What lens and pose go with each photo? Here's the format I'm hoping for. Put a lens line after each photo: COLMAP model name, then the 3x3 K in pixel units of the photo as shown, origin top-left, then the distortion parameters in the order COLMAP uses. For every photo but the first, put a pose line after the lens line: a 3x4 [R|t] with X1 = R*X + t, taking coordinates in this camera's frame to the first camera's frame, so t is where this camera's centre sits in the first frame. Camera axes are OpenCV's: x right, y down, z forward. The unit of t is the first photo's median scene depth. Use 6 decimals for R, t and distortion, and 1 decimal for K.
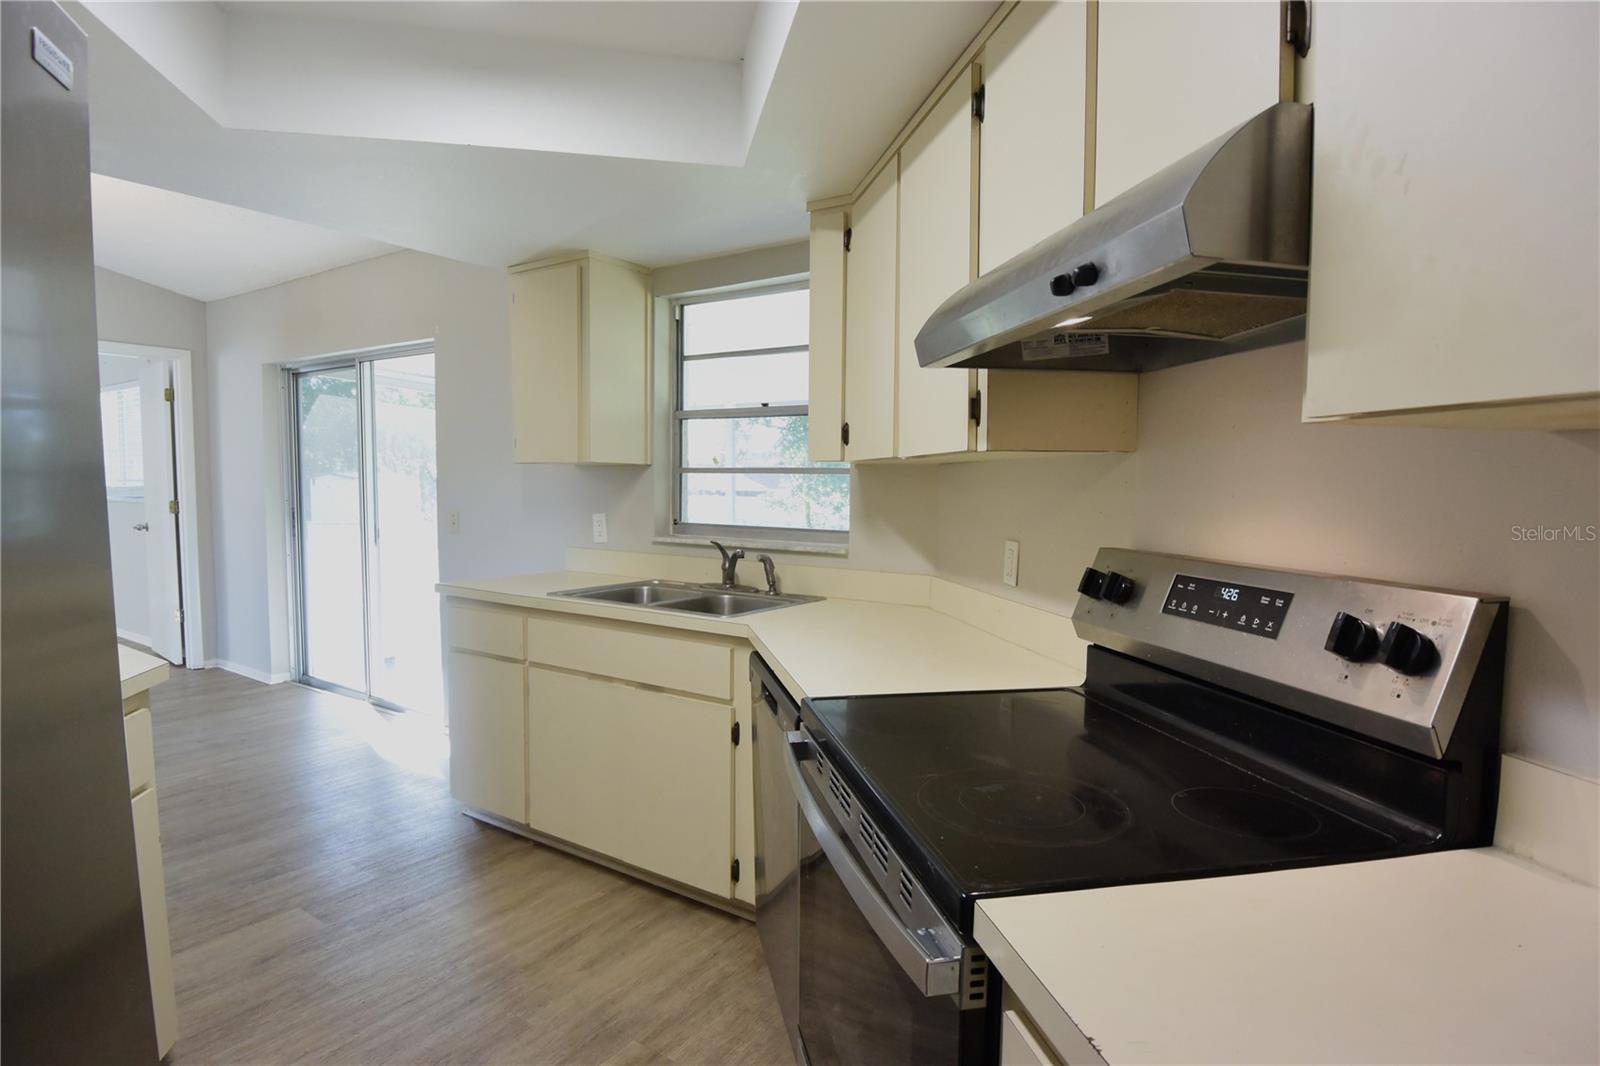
lens RADIAL K [[838.4, 0, 807.3], [0, 838.4, 543.7], [0, 0, 1]] dist [-0.001753, -0.026488]
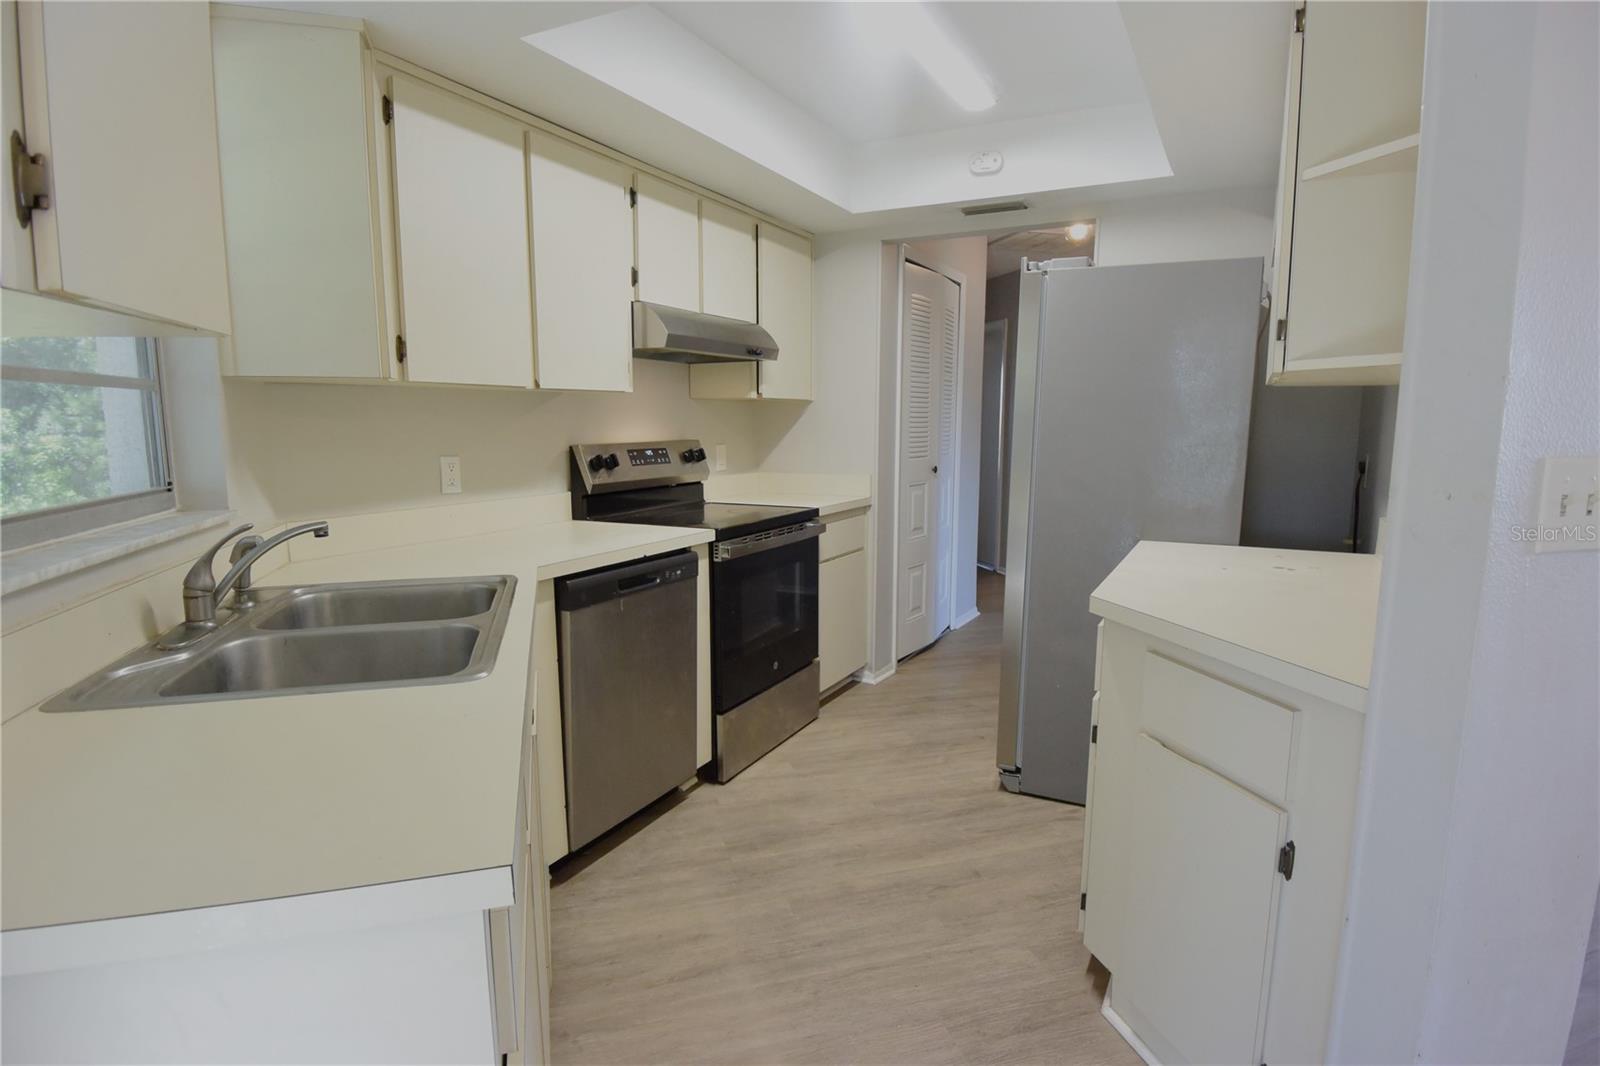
lens RADIAL K [[834.8, 0, 798.9], [0, 834.8, 547.5], [0, 0, 1]] dist [-0.000762, -0.000266]
pose [[-0.766193, -0.109311, 0.633245, -0.962932], [0.038717, 0.975783, 0.215285, -0.121126], [-0.641443, 0.189467, -0.743406, 1.671210]]
